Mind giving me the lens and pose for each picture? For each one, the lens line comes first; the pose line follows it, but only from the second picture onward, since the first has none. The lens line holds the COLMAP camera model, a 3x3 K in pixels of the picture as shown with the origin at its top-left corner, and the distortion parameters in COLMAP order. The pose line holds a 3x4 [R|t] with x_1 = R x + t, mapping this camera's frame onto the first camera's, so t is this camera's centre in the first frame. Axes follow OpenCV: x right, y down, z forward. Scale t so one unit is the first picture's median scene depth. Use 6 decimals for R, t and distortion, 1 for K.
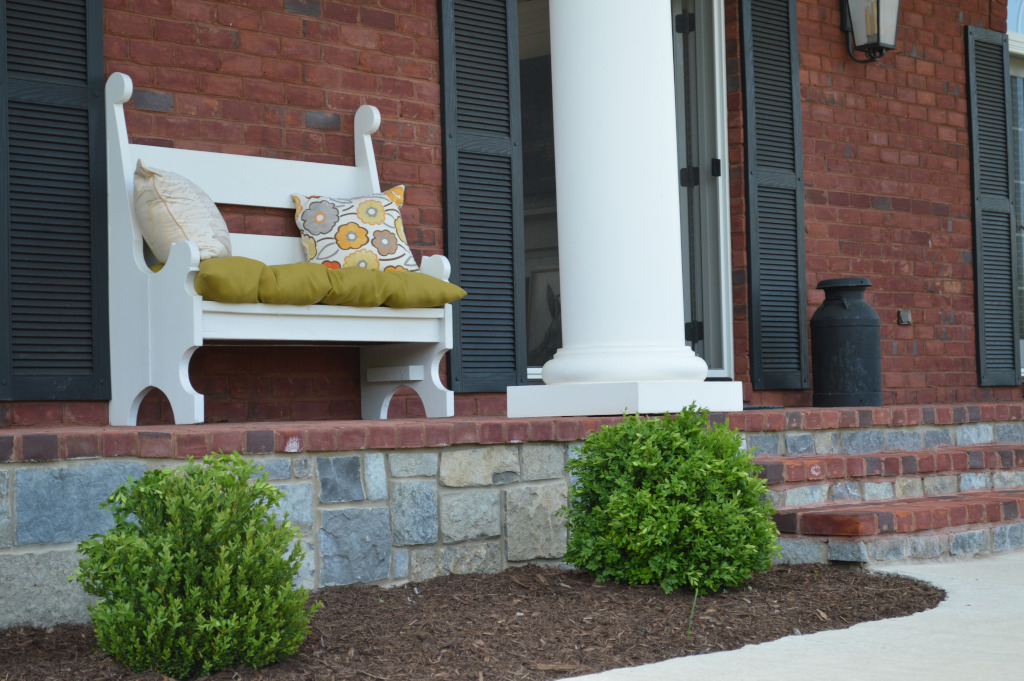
lens RADIAL K [[2024.0, 0, 512.0], [0, 2024.0, 340.5], [0, 0, 1]] dist [0.016484, -0.069503]
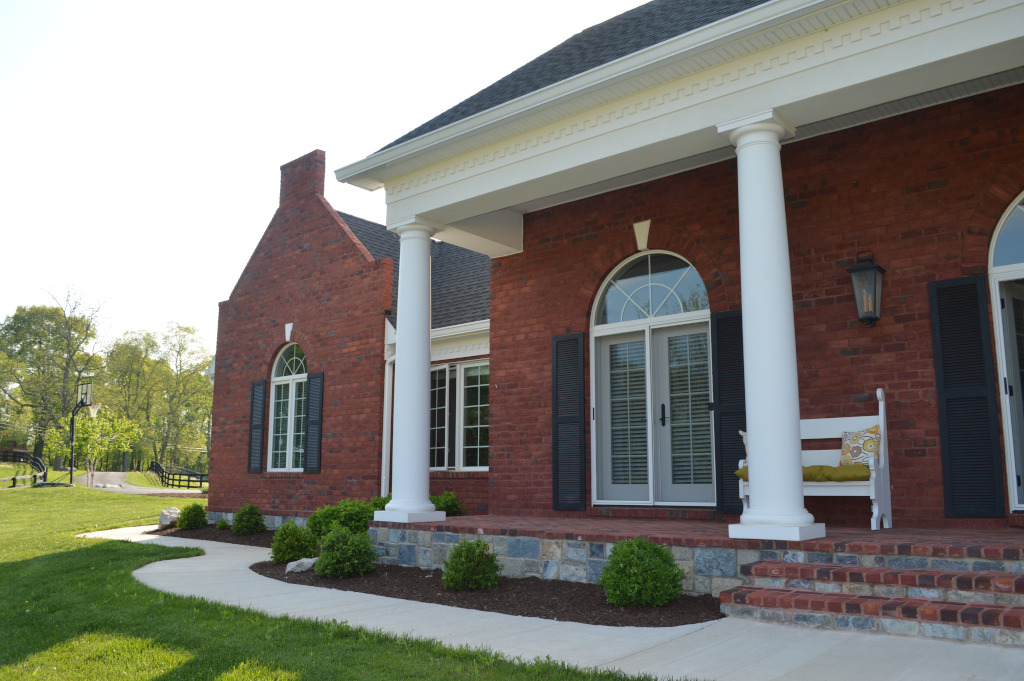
lens RADIAL K [[822.2, 0, 512.0], [0, 822.2, 340.5], [0, 0, 1]] dist [-0.076948, 0.002143]
pose [[0.025248, -0.142400, -0.989487, 0.932570], [0.035216, 0.989315, -0.141477, -0.061384], [0.999061, -0.031273, 0.029993, 0.625845]]
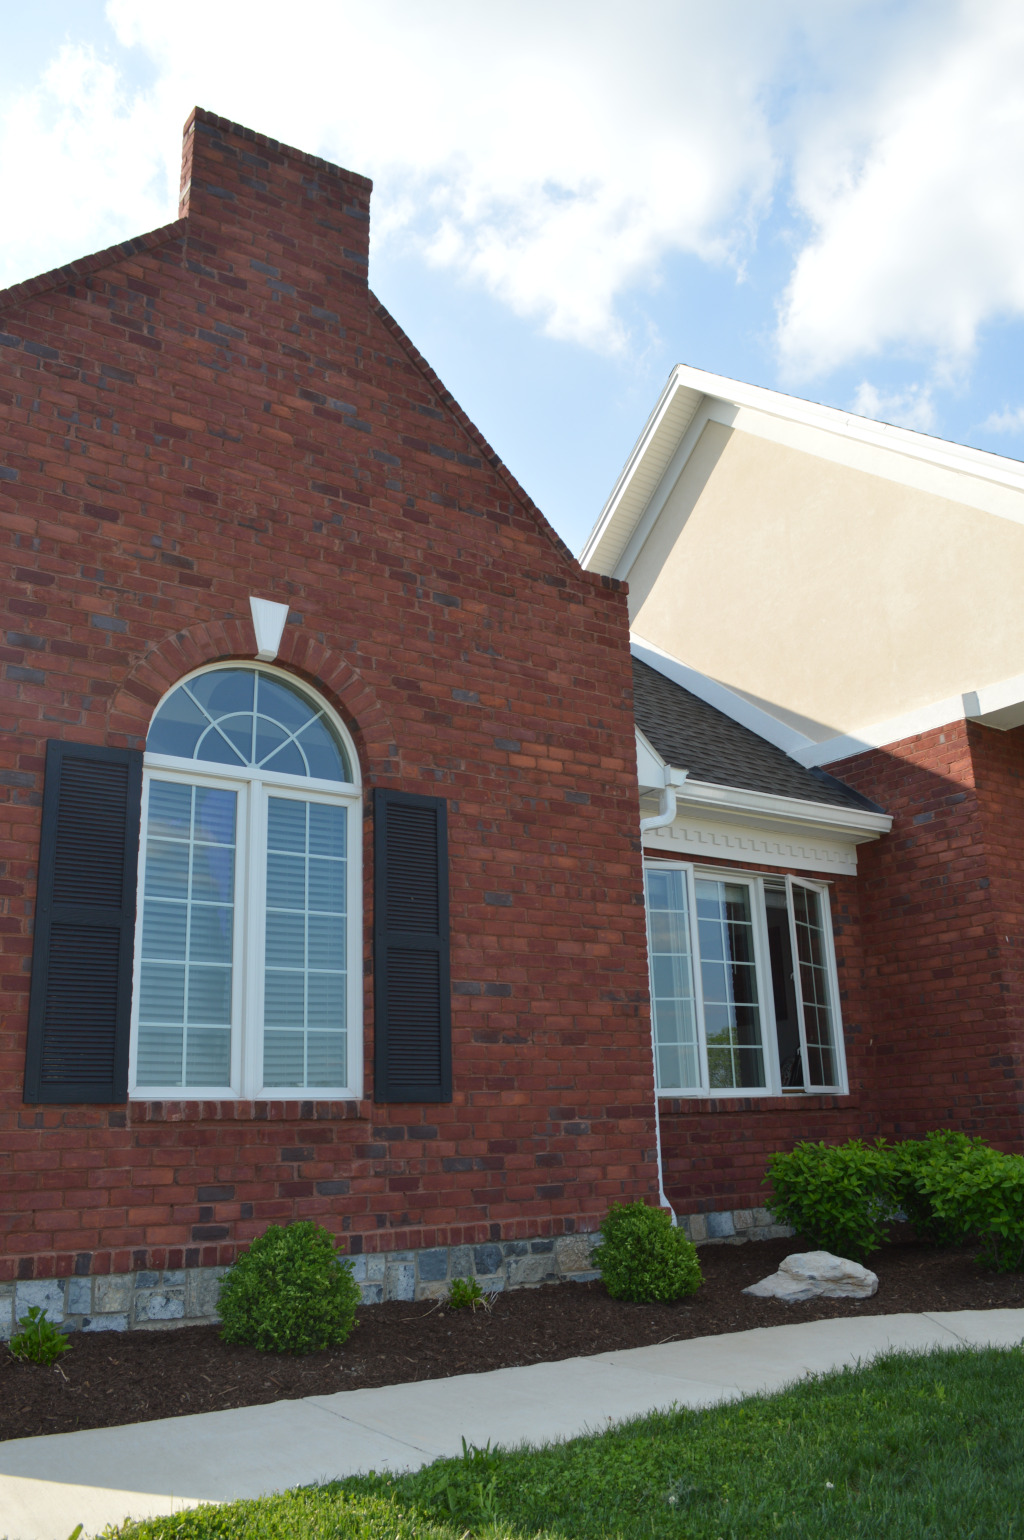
lens RADIAL K [[1236.5, 0, 512.0], [0, 1236.5, 770.0], [0, 0, 1]] dist [-0.076948, 0.002143]
pose [[0.976636, -0.063465, -0.205314, -0.181928], [0.011727, 0.969712, -0.243969, -0.058748], [0.214579, 0.235862, 0.947800, -0.250142]]
